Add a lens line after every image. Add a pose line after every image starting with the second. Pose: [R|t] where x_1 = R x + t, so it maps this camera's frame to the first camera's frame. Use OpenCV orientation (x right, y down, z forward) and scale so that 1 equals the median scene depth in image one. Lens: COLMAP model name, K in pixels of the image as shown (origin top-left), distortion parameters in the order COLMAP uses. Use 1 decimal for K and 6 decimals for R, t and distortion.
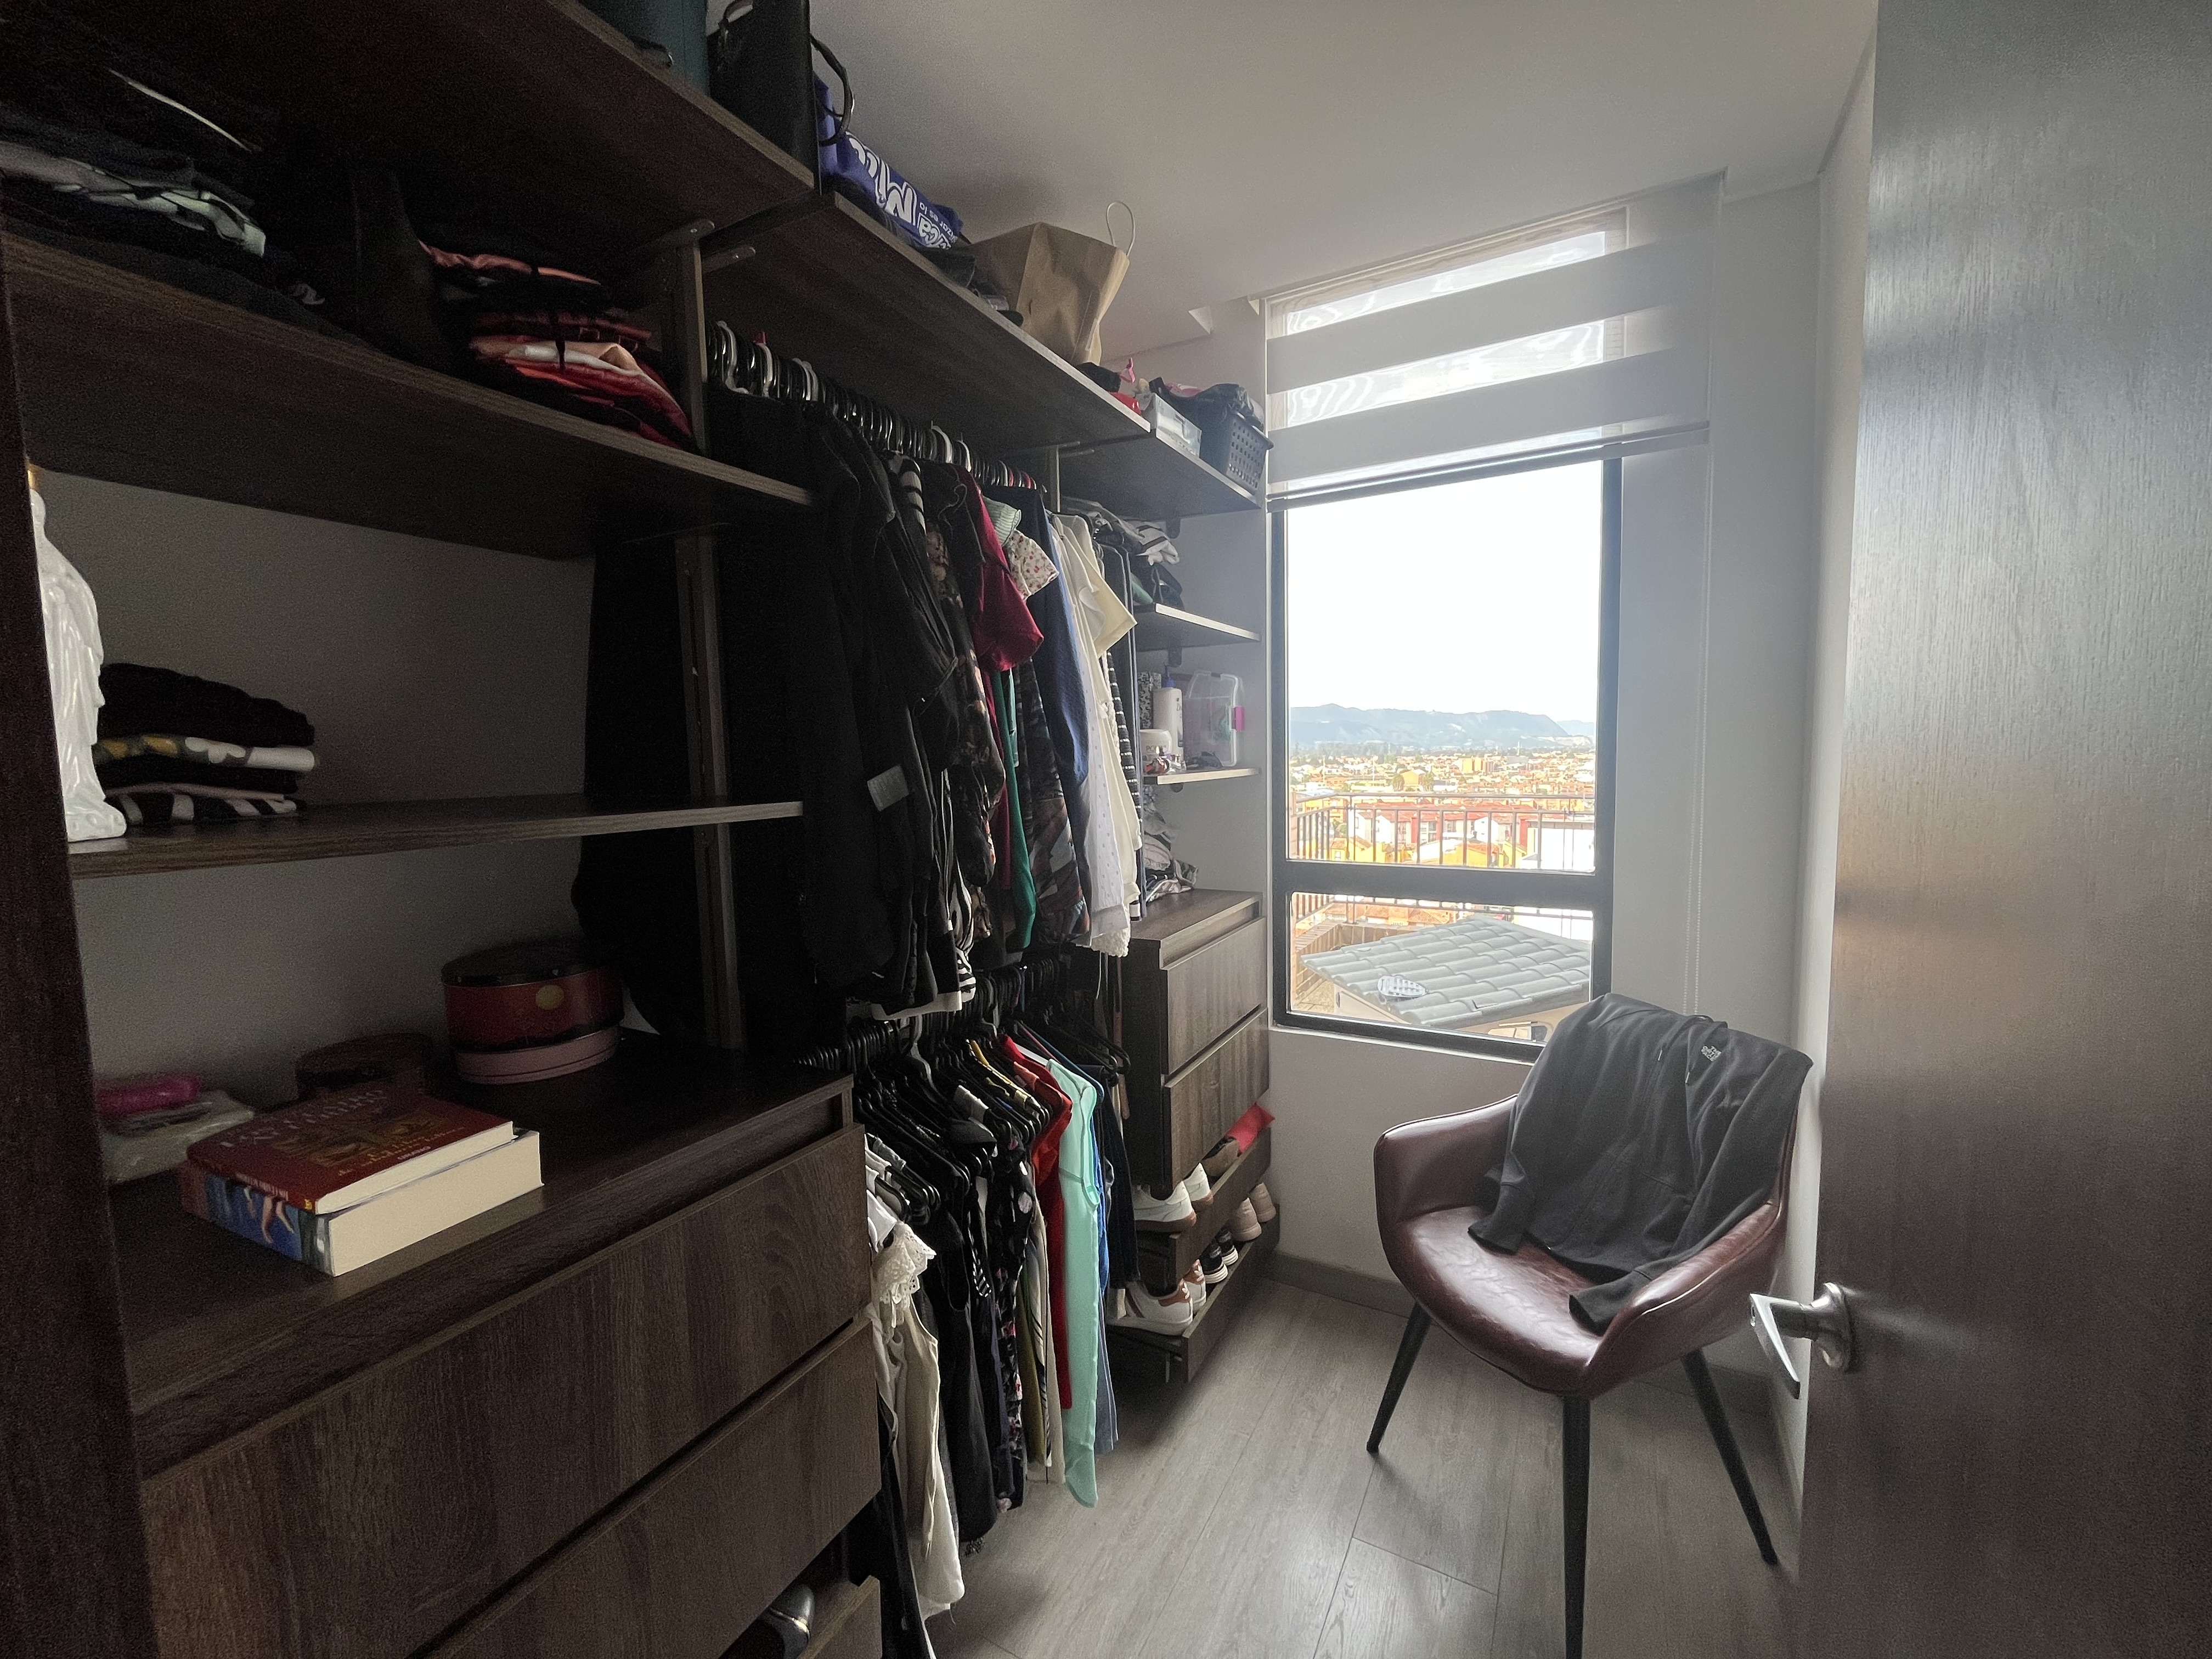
lens RADIAL K [[897.9, 0, 1098.2], [0, 897.9, 828.4], [0, 0, 1]] dist [-0.002190, -0.000138]
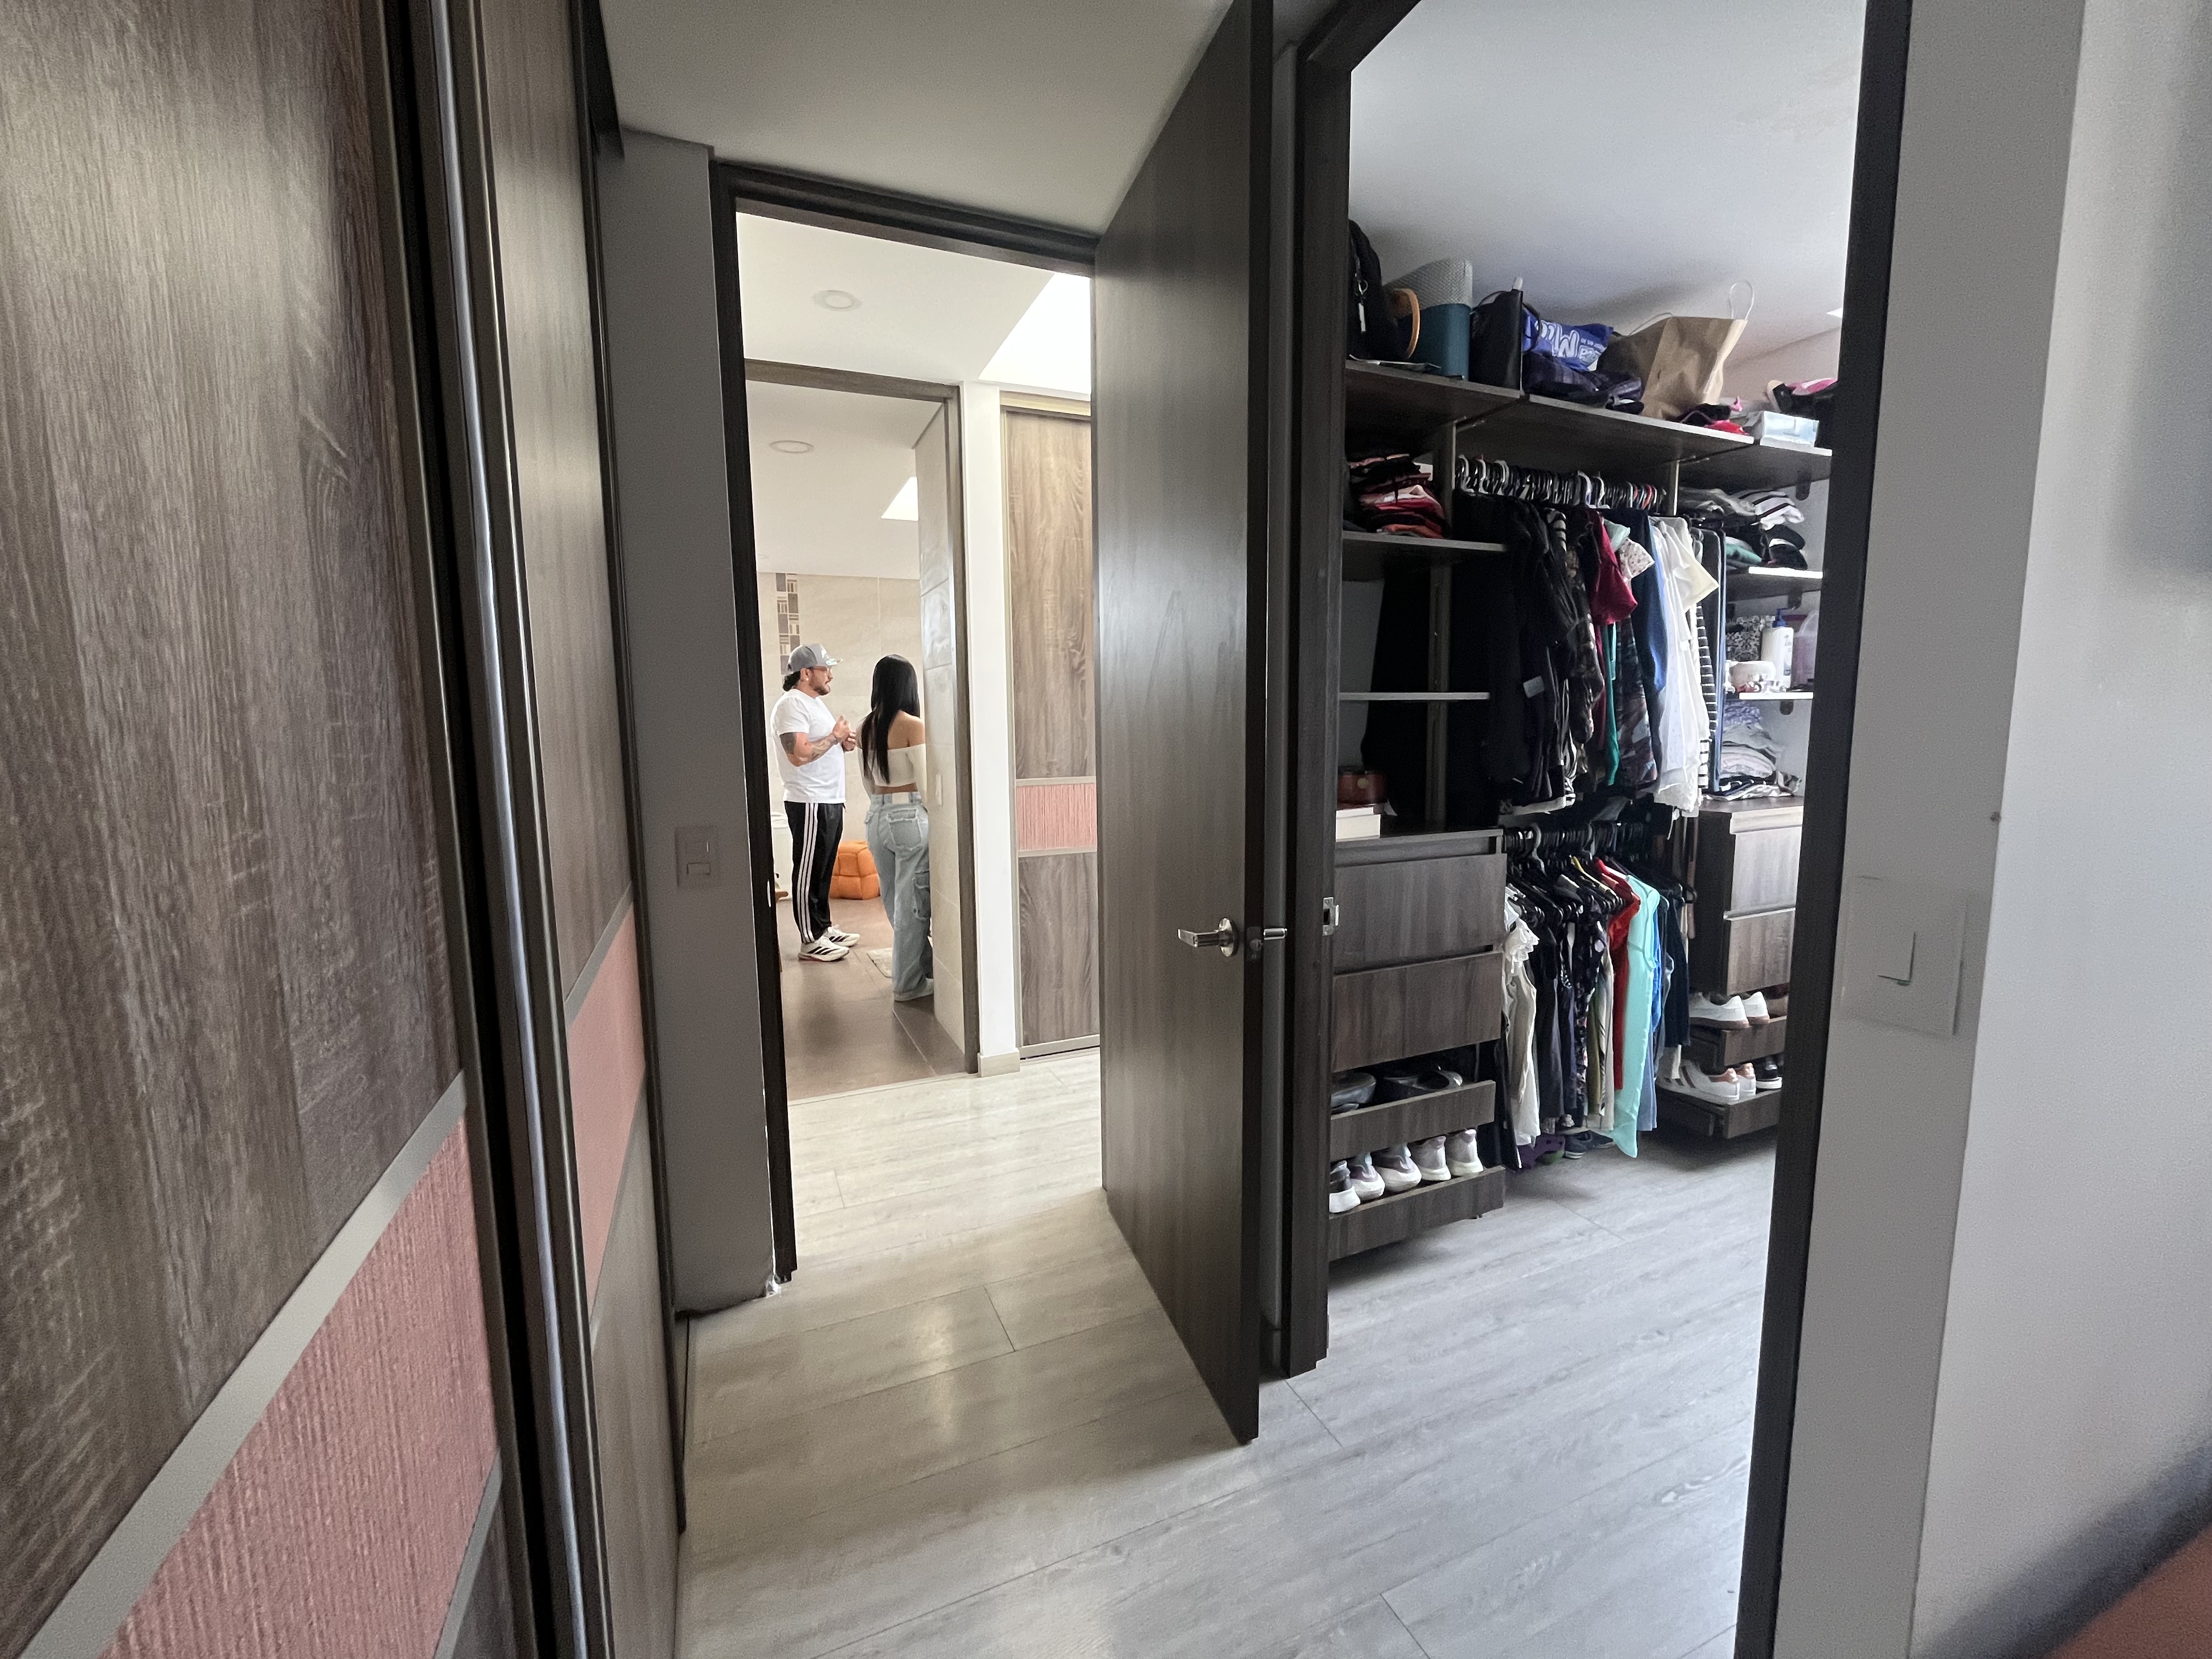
lens RADIAL K [[903.1, 0, 1101.3], [0, 903.1, 829.9], [0, 0, 1]] dist [-0.004063, 0.000015]
pose [[0.789570, 0.082310, -0.608115, 0.199135], [-0.053001, 0.996408, 0.066050, 0.148463], [0.611367, -0.019920, 0.791096, -0.930670]]
